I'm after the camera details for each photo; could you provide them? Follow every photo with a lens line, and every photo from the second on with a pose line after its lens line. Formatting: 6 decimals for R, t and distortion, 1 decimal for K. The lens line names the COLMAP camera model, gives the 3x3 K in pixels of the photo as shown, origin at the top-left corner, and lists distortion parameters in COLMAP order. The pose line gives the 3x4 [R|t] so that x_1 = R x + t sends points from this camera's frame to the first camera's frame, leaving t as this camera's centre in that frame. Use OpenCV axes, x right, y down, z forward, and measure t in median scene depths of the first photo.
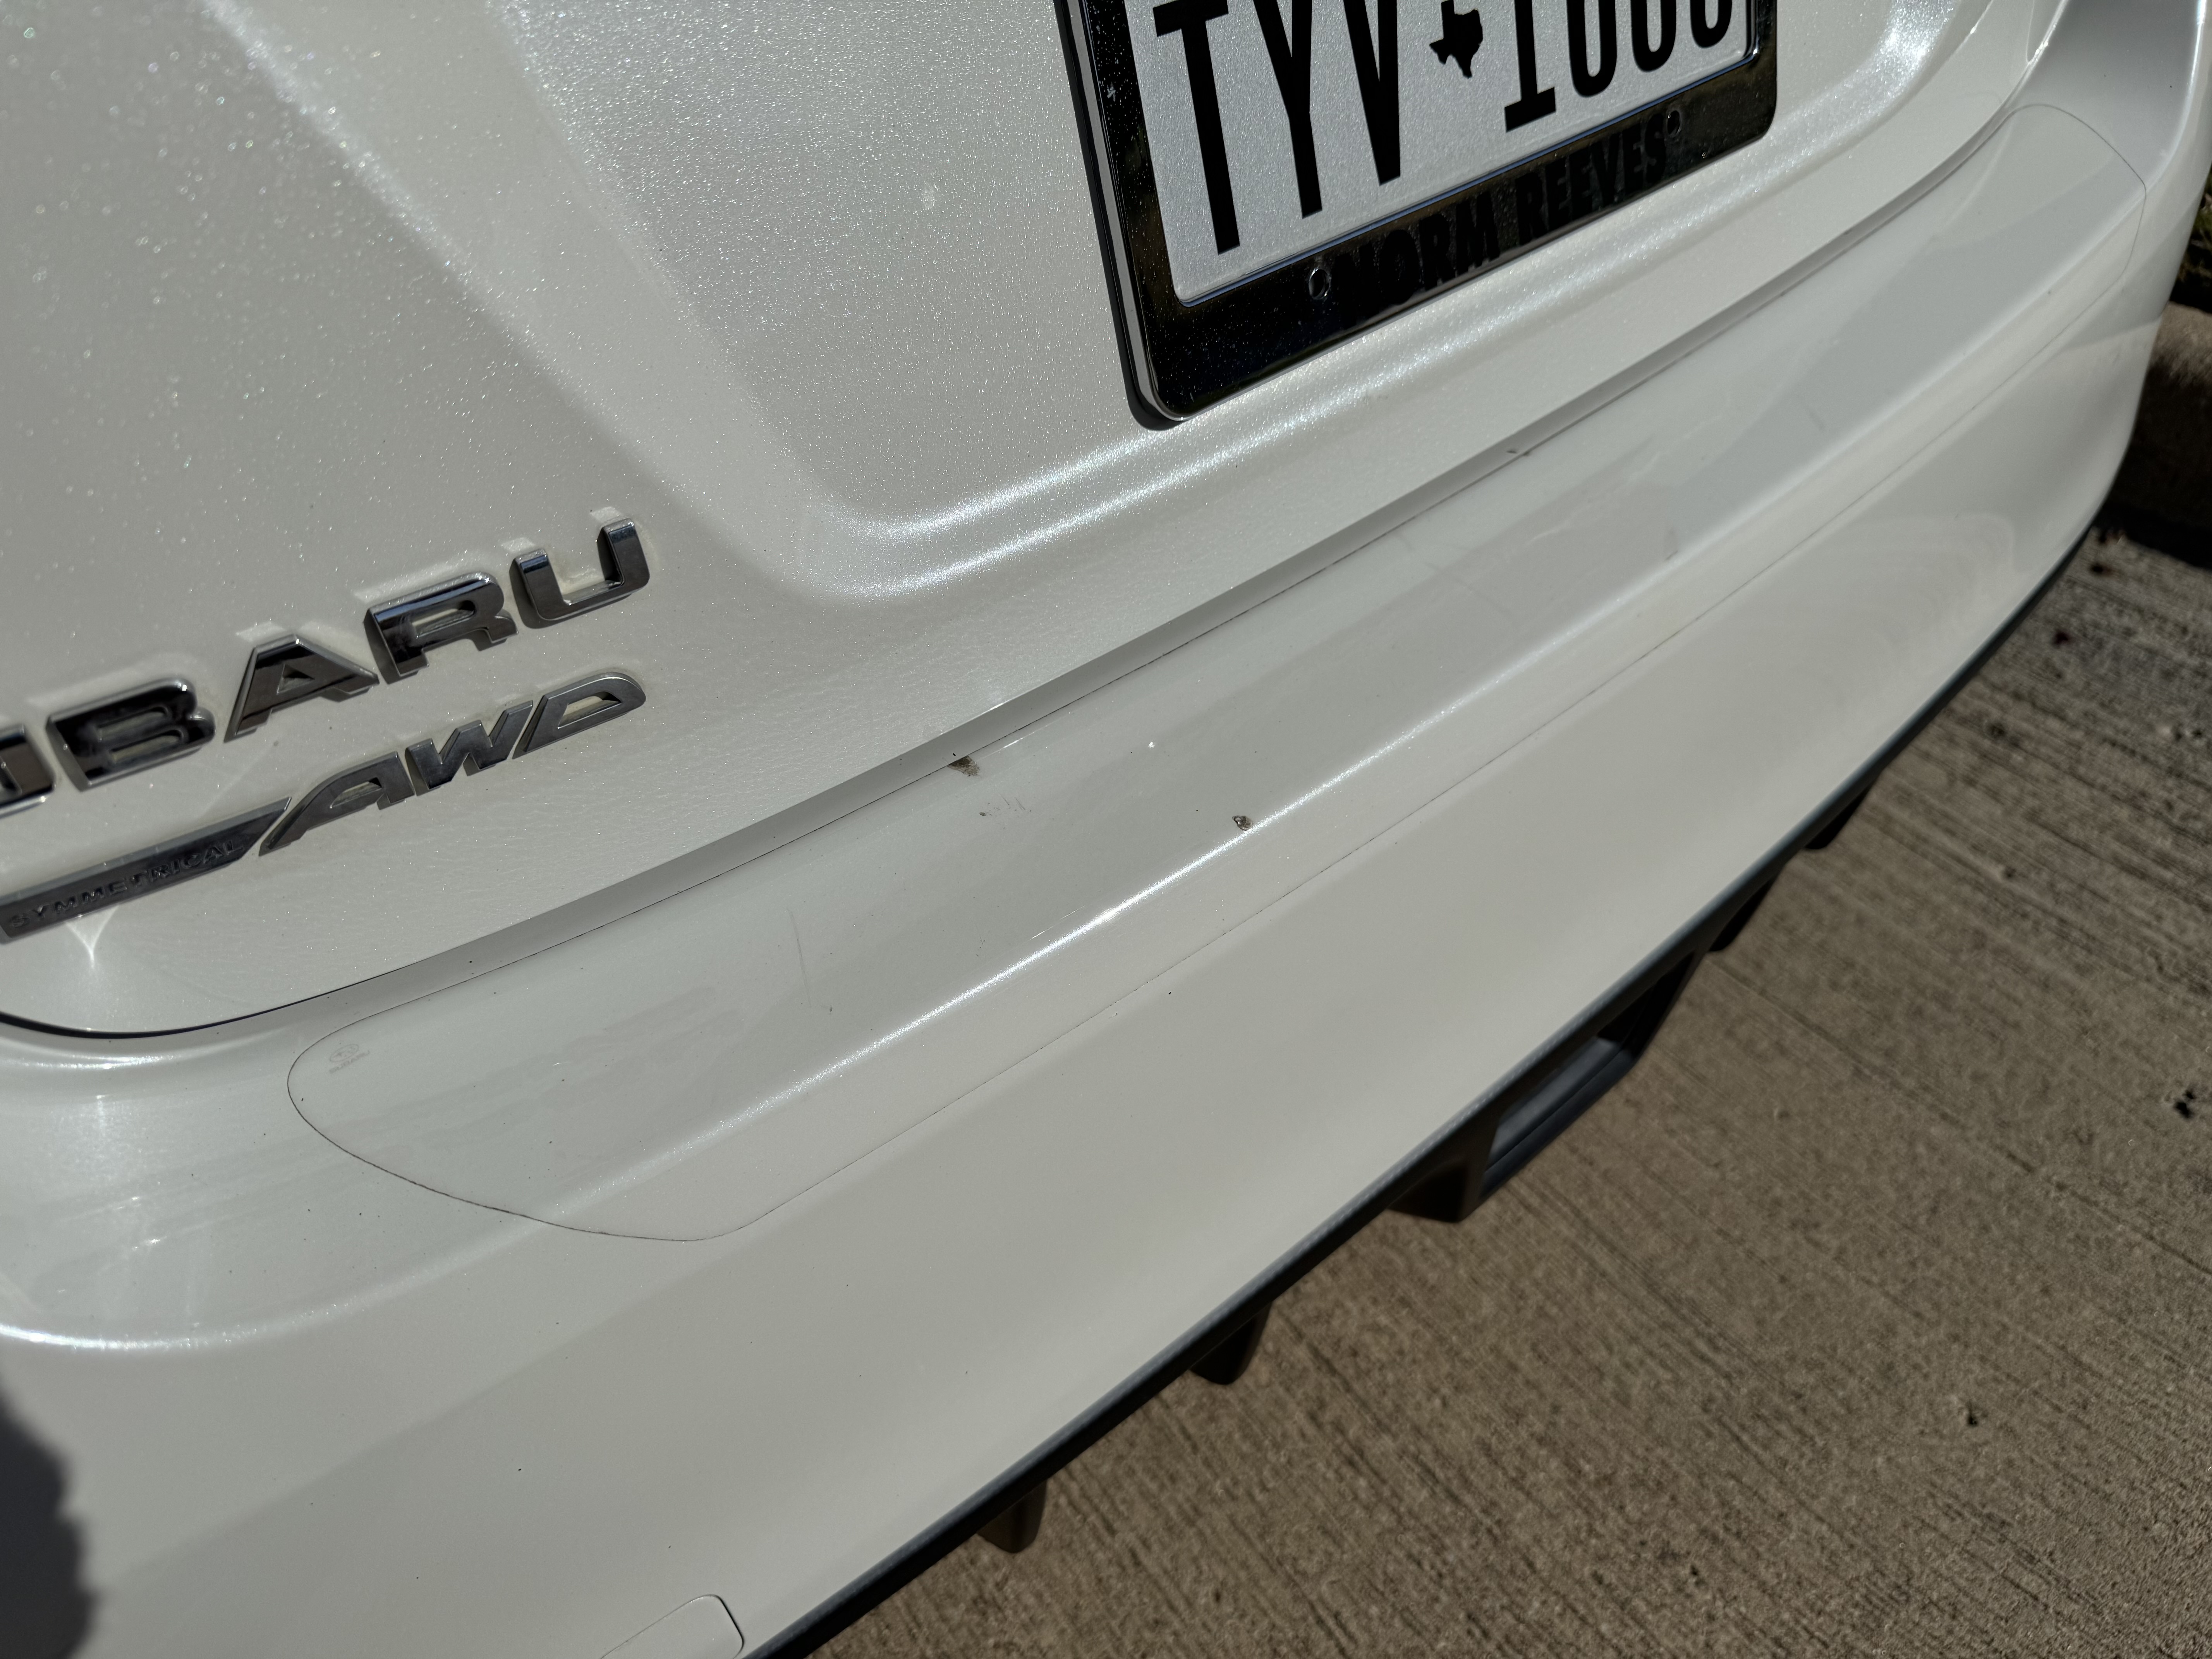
lens RADIAL K [[1574.2, 0, 1108.2], [0, 1574.2, 817.9], [0, 0, 1]] dist [-0.006327, -0.005105]
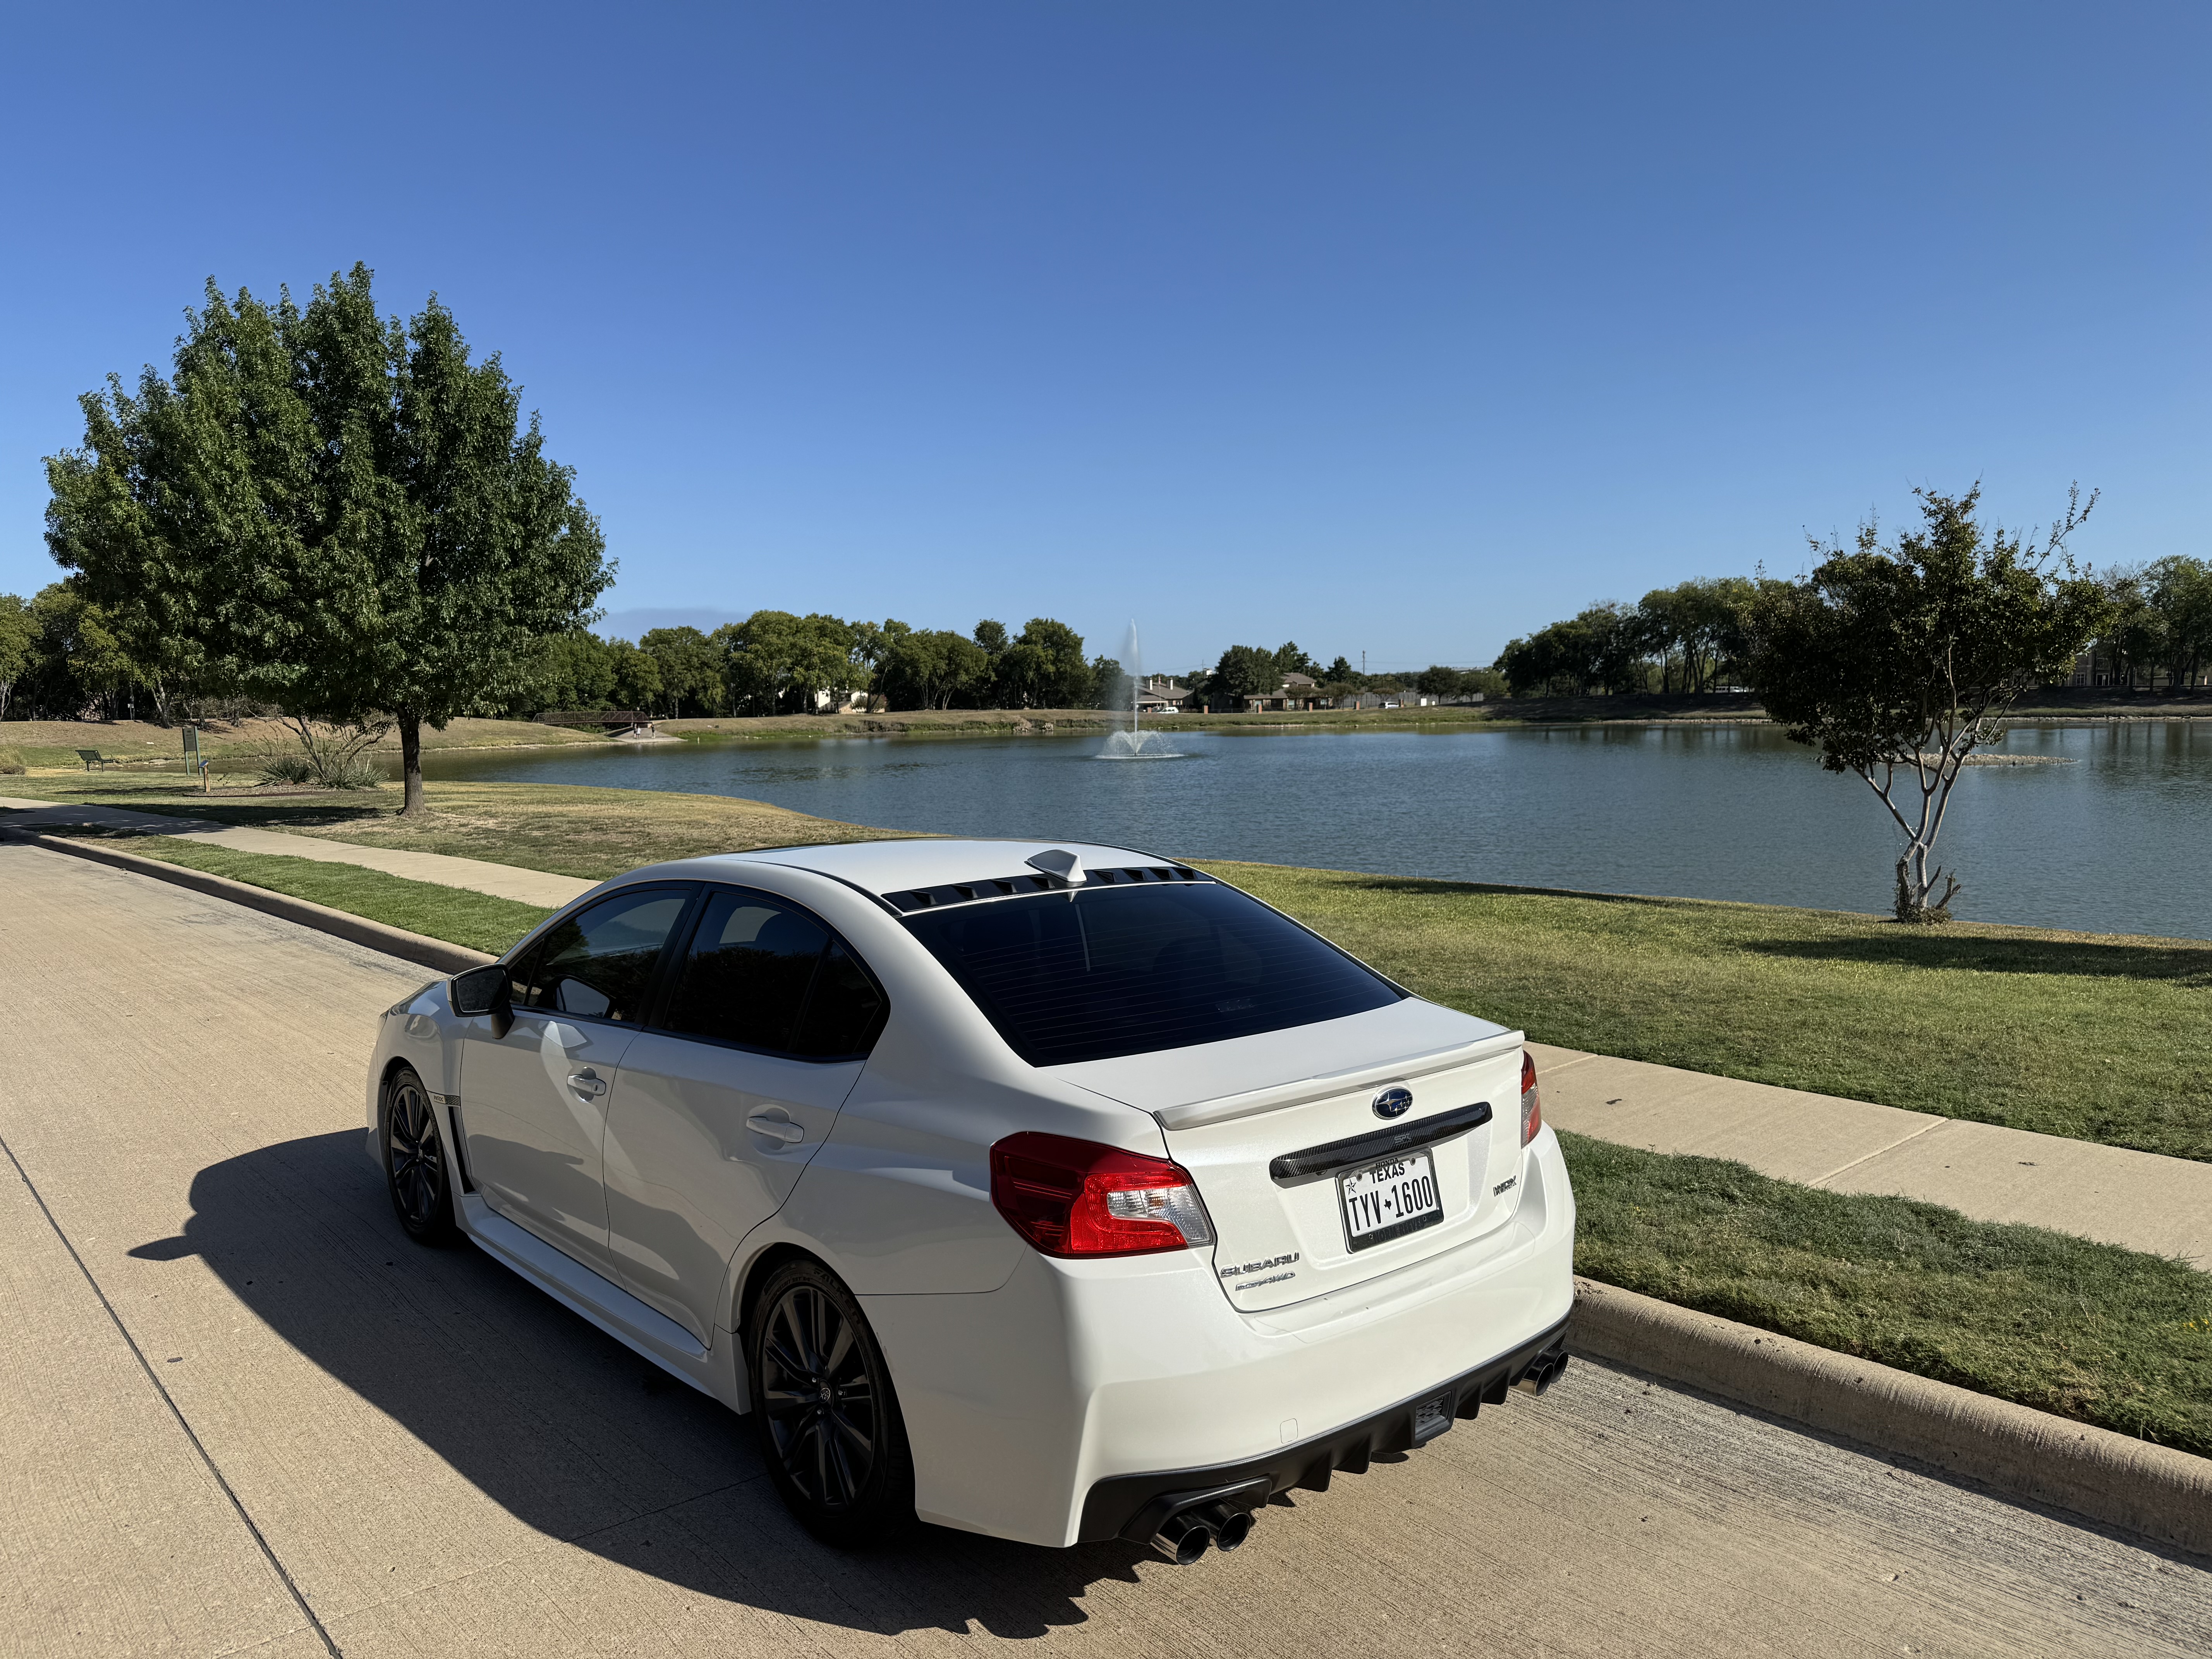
lens RADIAL K [[1574.2, 0, 1105.3], [0, 1574.2, 820.3], [0, 0, 1]] dist [-0.006327, -0.005105]
pose [[0.998984, 0.044288, 0.008346, -1.062983], [-0.029108, 0.775442, -0.630748, 2.394325], [-0.034406, 0.629864, 0.775943, -4.976020]]
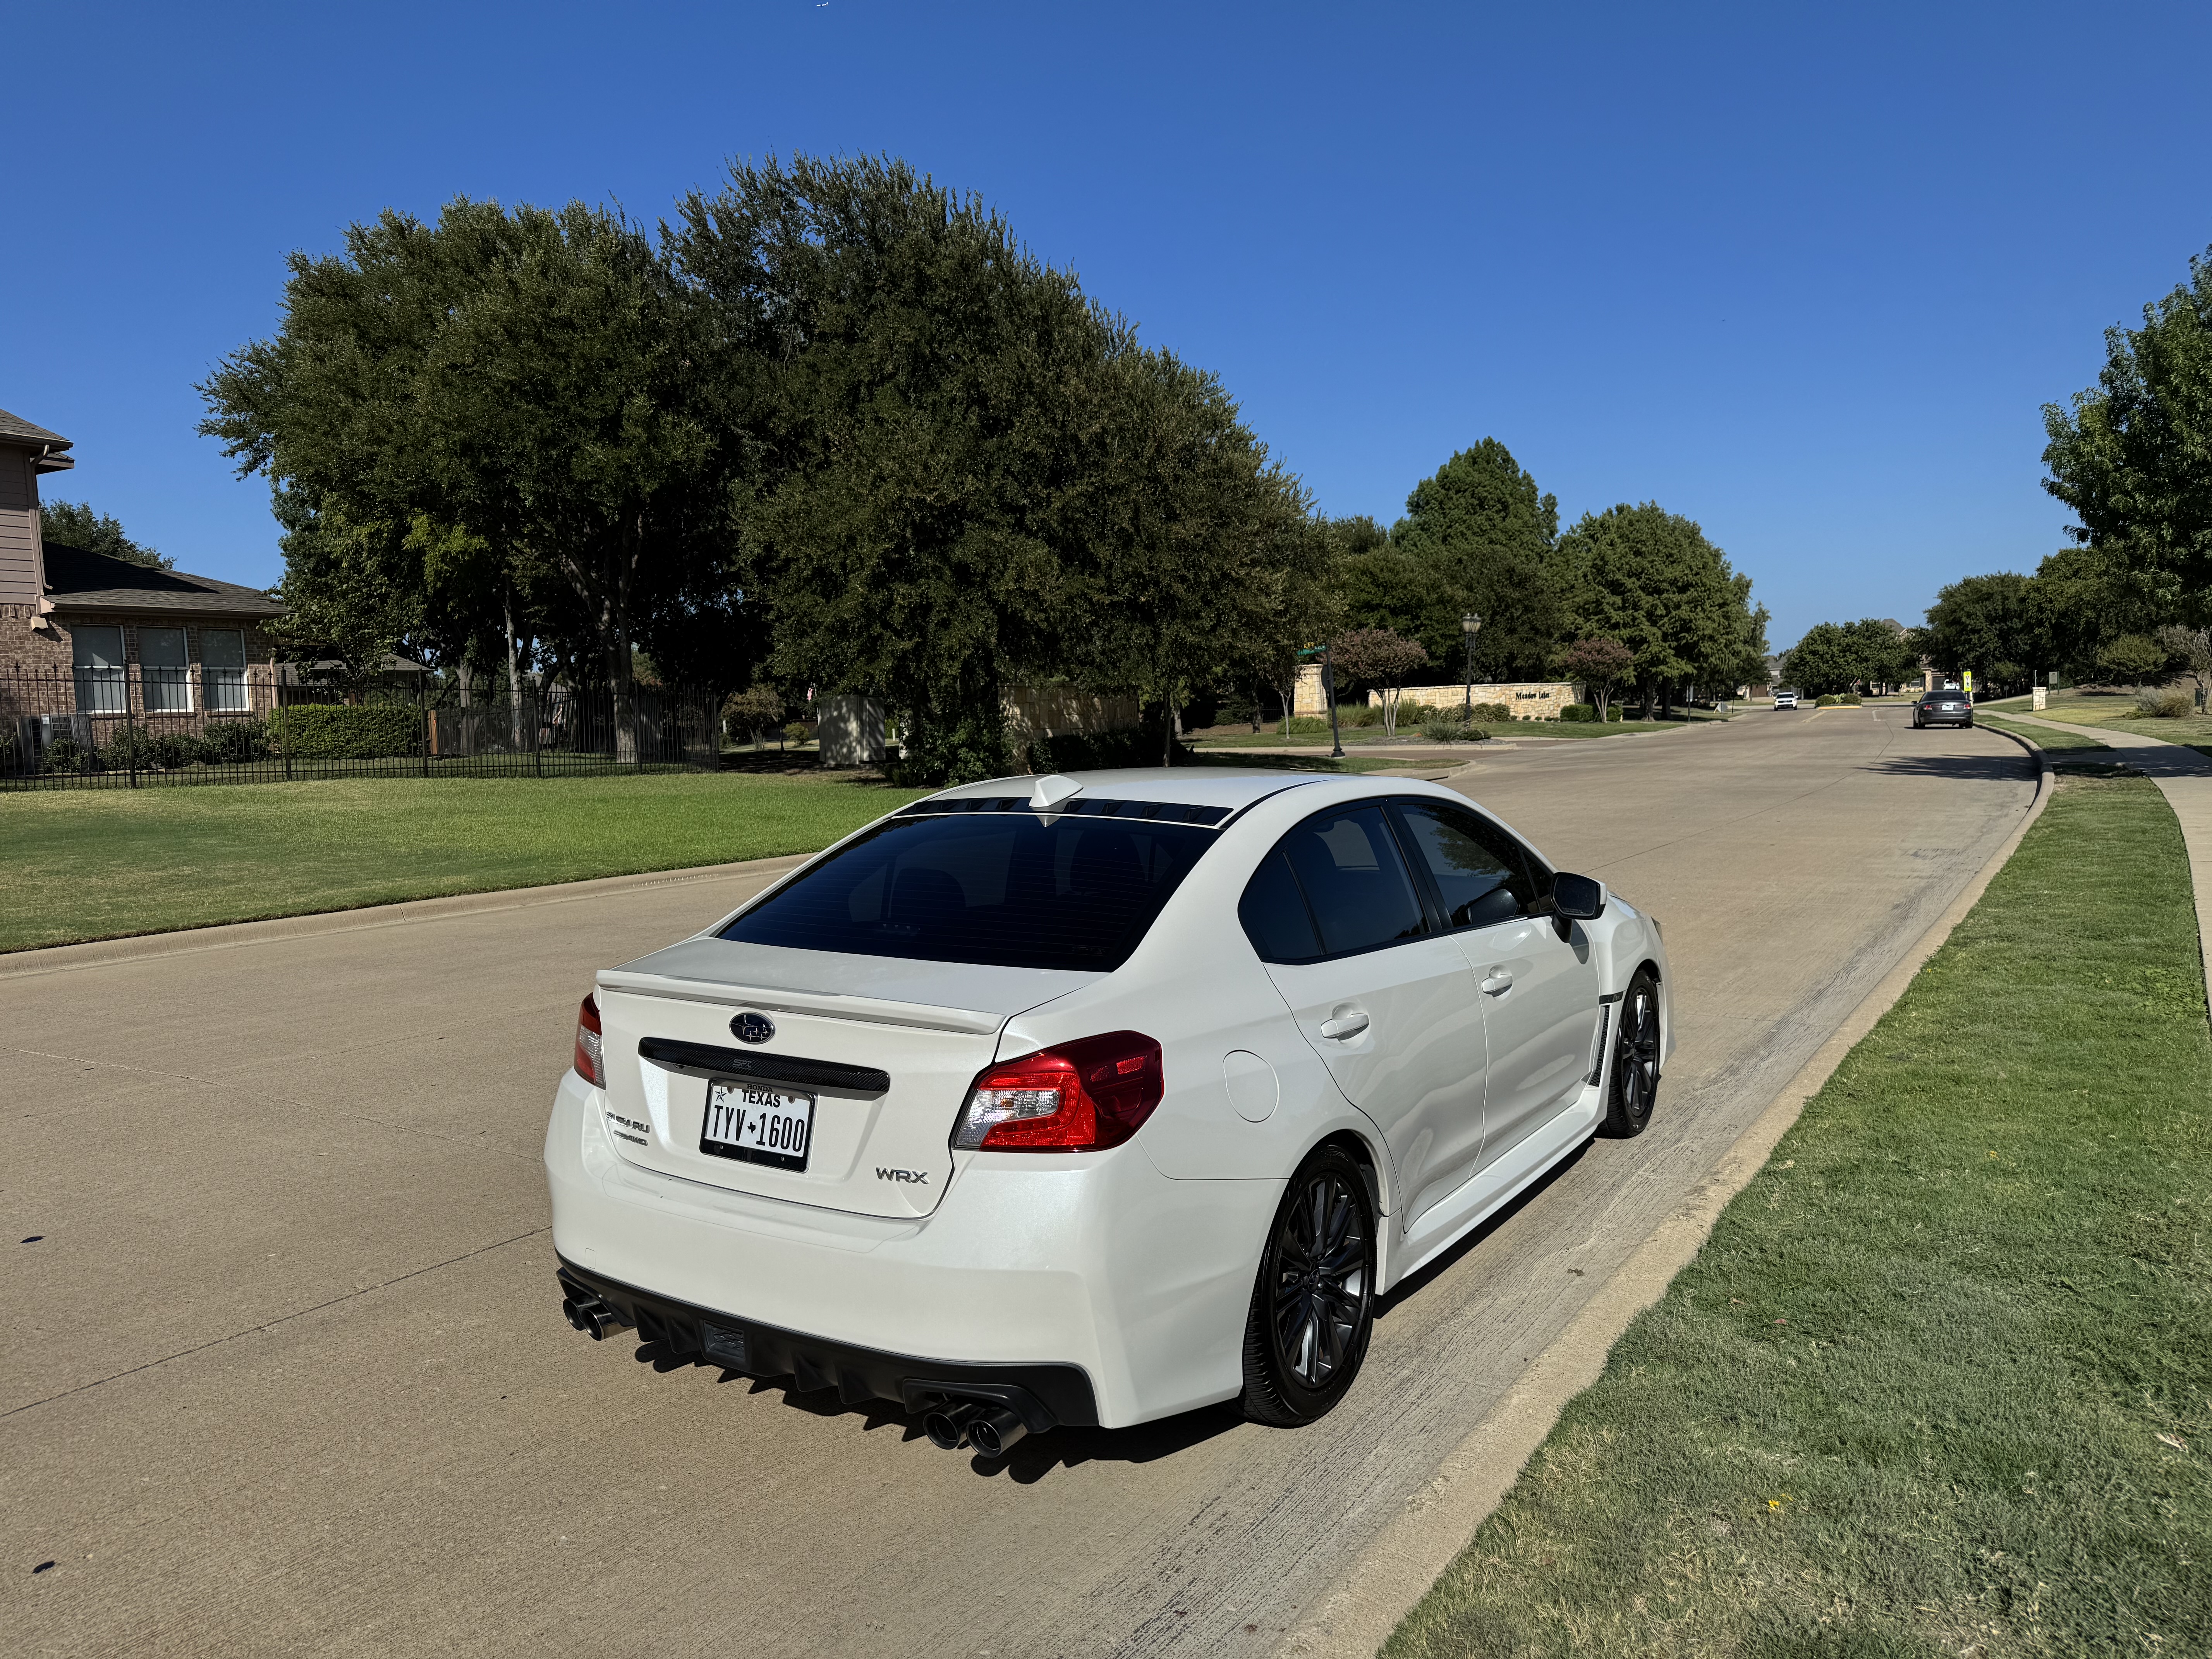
lens RADIAL K [[1574.2, 0, 1110.6], [0, 1574.2, 834.3], [0, 0, 1]] dist [-0.006327, -0.005105]
pose [[0.293521, 0.127574, -0.947402, 6.545808], [-0.642462, 0.760194, -0.096680, -1.683556], [0.707875, 0.637048, 0.305095, -0.758679]]
